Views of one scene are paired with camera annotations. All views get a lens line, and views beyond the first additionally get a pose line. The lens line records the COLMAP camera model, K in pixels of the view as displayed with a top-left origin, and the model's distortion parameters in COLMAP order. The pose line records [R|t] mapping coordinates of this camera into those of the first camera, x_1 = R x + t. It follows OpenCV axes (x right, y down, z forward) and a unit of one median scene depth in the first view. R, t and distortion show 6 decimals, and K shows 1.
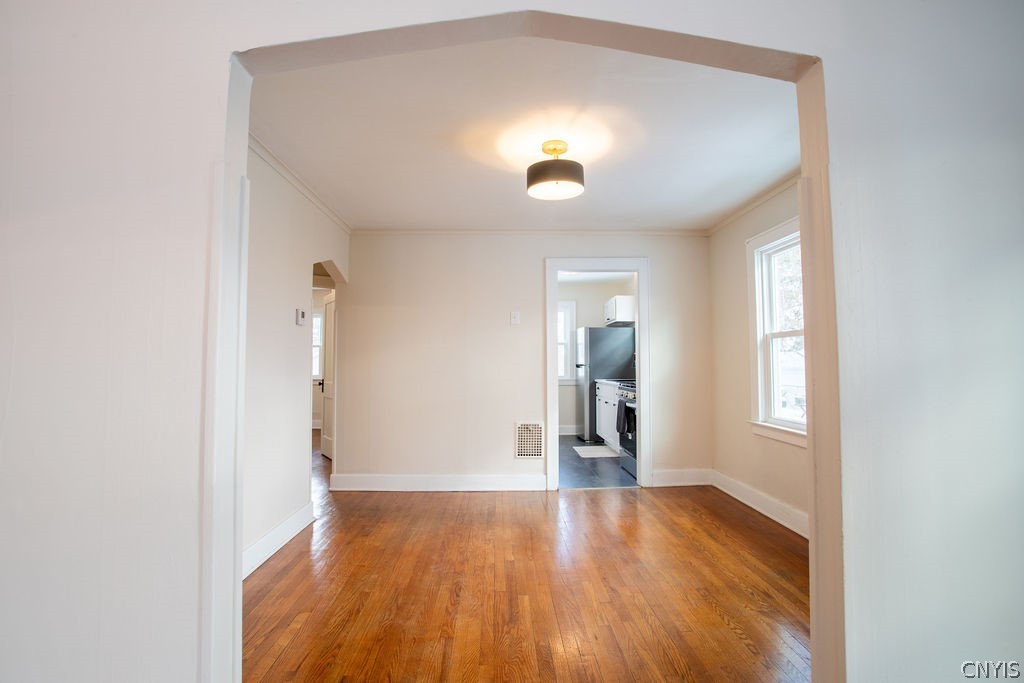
lens RADIAL K [[495.2, 0, 510.9], [0, 495.2, 336.6], [0, 0, 1]] dist [0.001053, 0.000533]
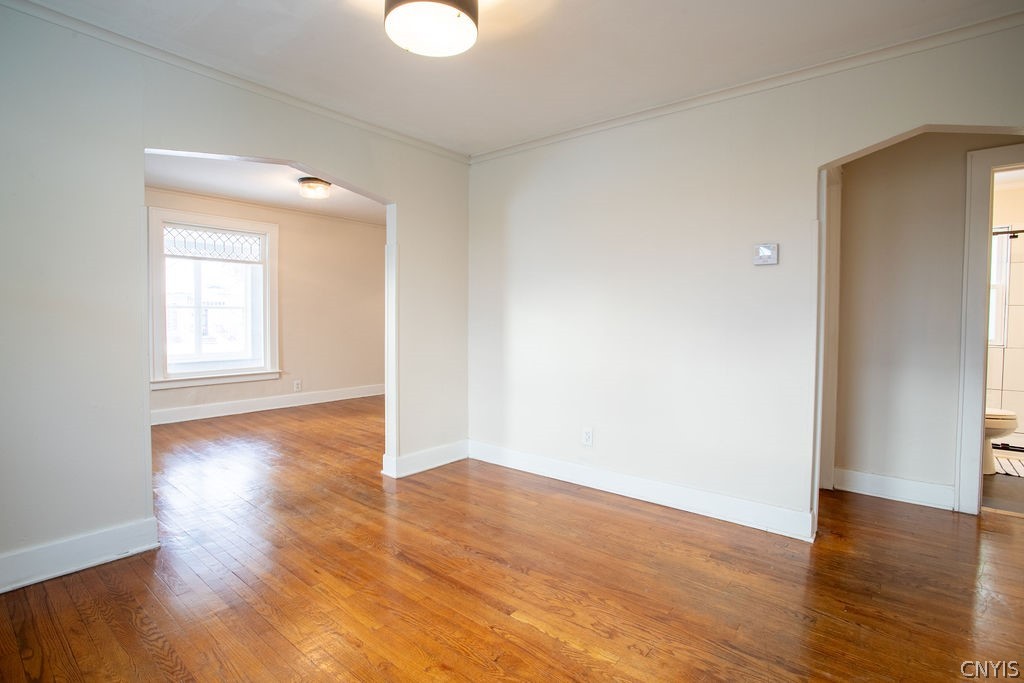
lens RADIAL K [[495.2, 0, 510.9], [0, 495.2, 336.6], [0, 0, 1]] dist [0.001053, 0.000533]
pose [[-0.661960, 0.023498, -0.749171, 0.514267], [0.044402, 0.998983, -0.007900, 0.096023], [0.748223, -0.038494, -0.662330, 1.537251]]
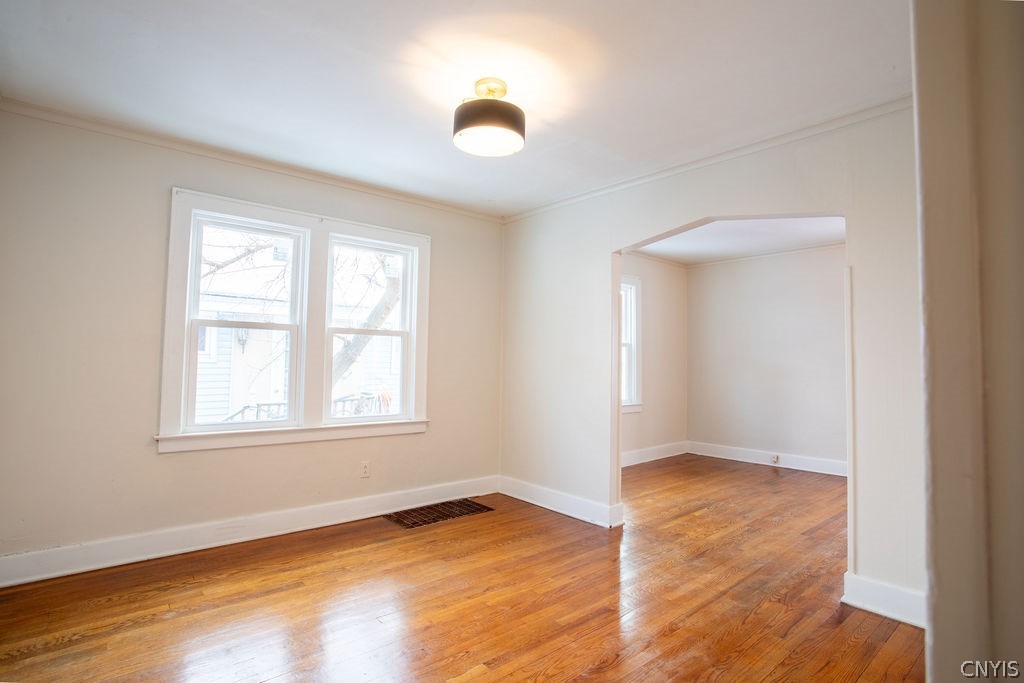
lens RADIAL K [[511.6, 0, 512.0], [0, 511.6, 341.5], [0, 0, 1]] dist [-0.000078, 0.000245]
pose [[-0.635265, 0.031944, 0.771633, -0.579727], [-0.060836, 0.993970, -0.091233, 0.098585], [-0.769894, -0.104901, -0.629491, 1.522565]]
